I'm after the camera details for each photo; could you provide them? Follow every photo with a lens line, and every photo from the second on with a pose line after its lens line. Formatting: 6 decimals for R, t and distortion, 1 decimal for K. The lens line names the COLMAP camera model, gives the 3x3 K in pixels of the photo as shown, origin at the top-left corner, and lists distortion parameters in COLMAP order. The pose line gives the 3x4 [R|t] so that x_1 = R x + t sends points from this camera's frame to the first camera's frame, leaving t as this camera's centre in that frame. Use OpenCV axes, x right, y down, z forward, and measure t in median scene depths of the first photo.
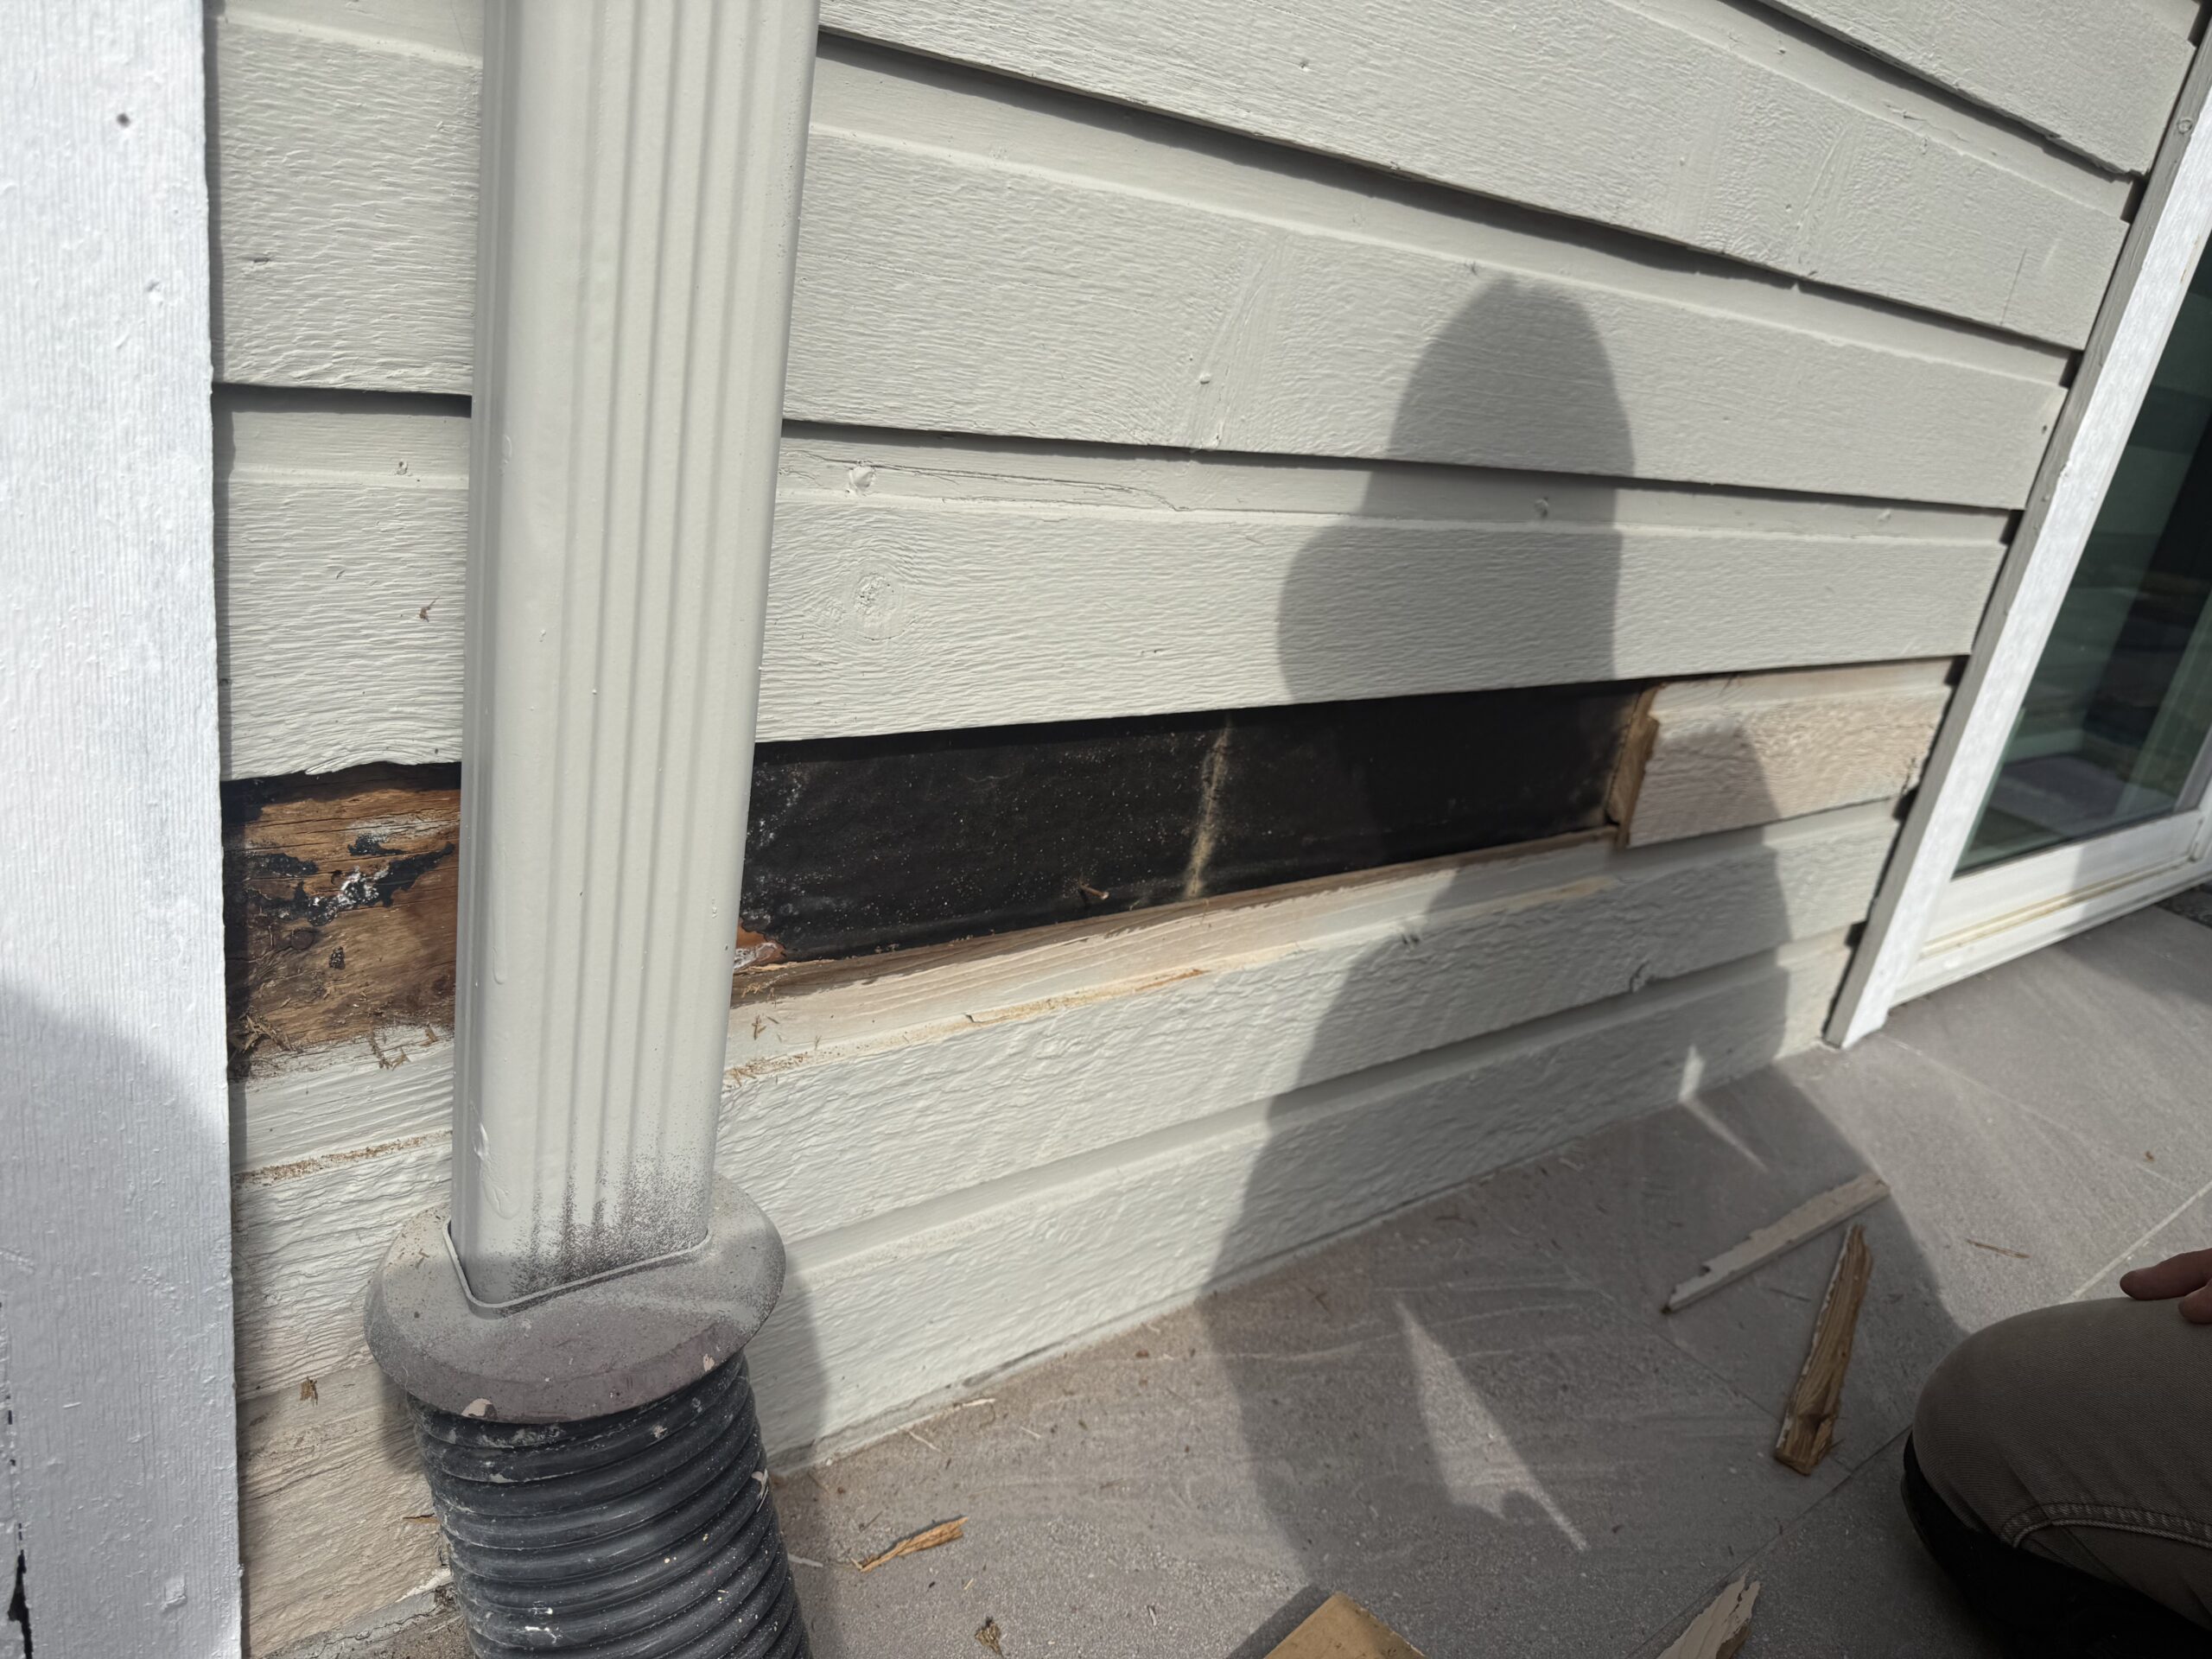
lens RADIAL K [[1605.7, 0, 1106.0], [0, 1605.7, 829.5], [0, 0, 1]] dist [0.015186, -0.027005]
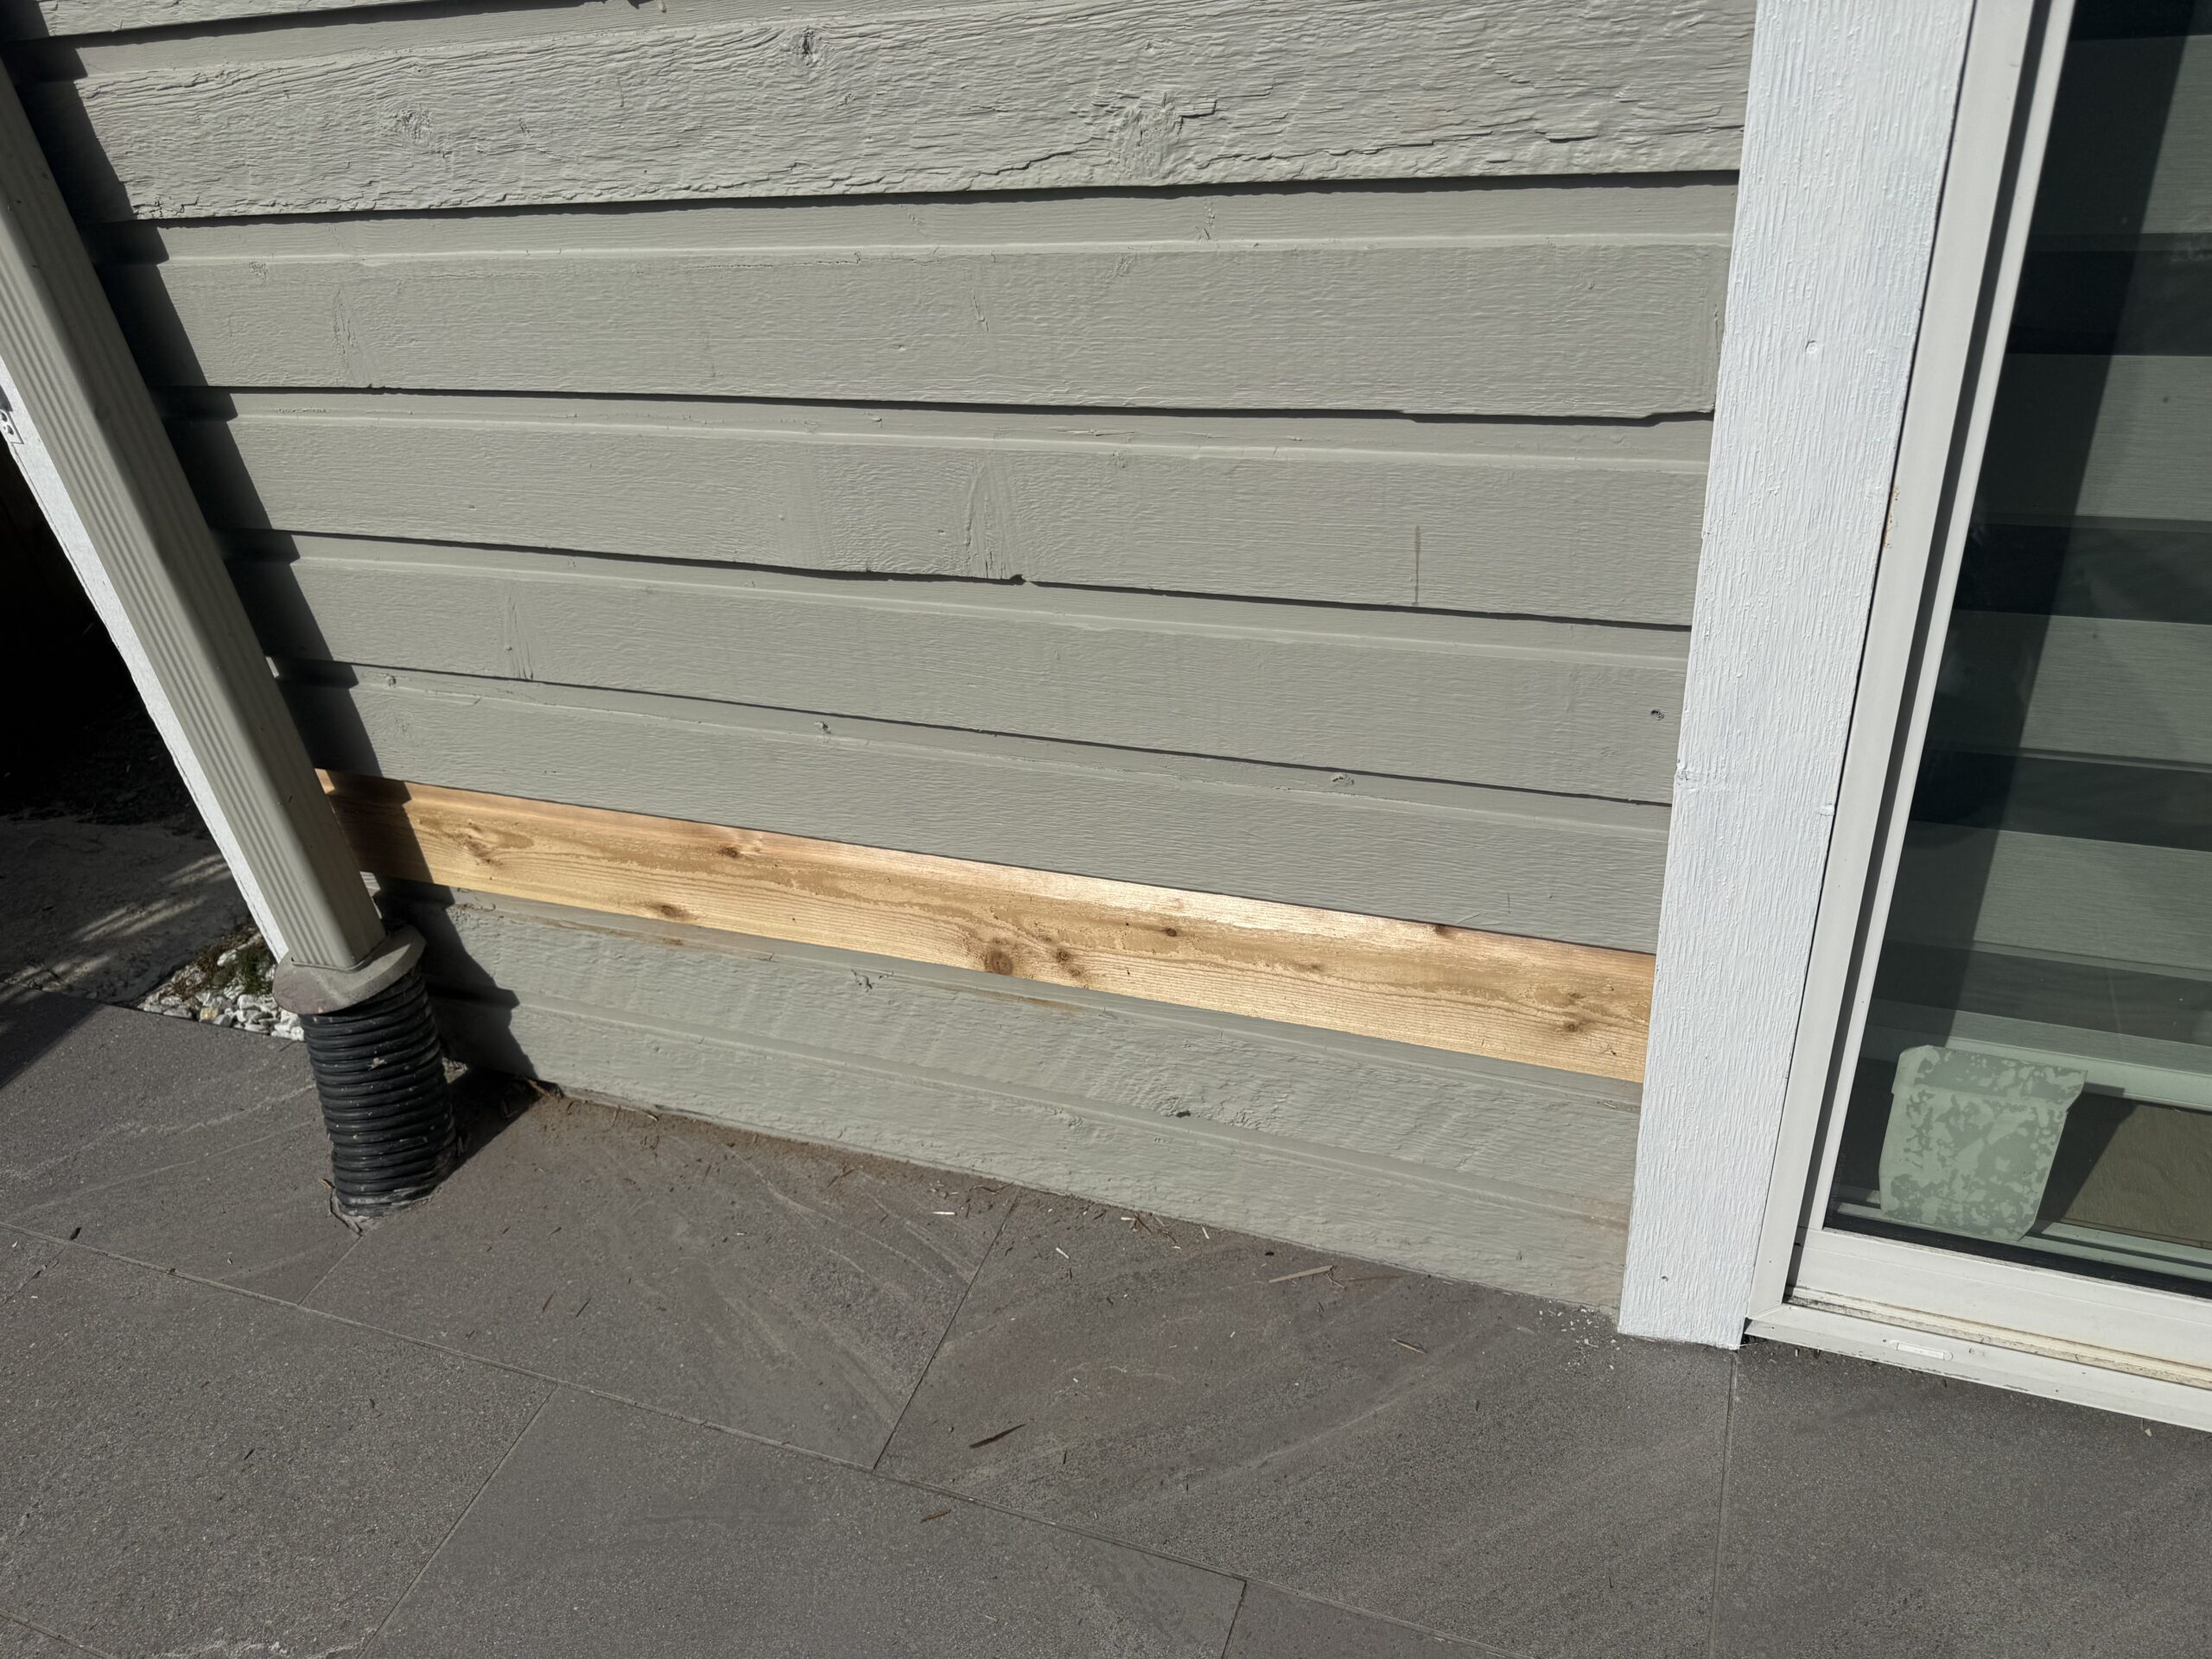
lens RADIAL K [[1605.7, 0, 1106.0], [0, 1605.7, 829.5], [0, 0, 1]] dist [0.015186, -0.027005]
pose [[0.464440, 0.290574, -0.836578, 1.659794], [-0.134867, 0.956829, 0.257468, -0.531907], [0.875275, -0.006751, 0.483578, 0.554682]]
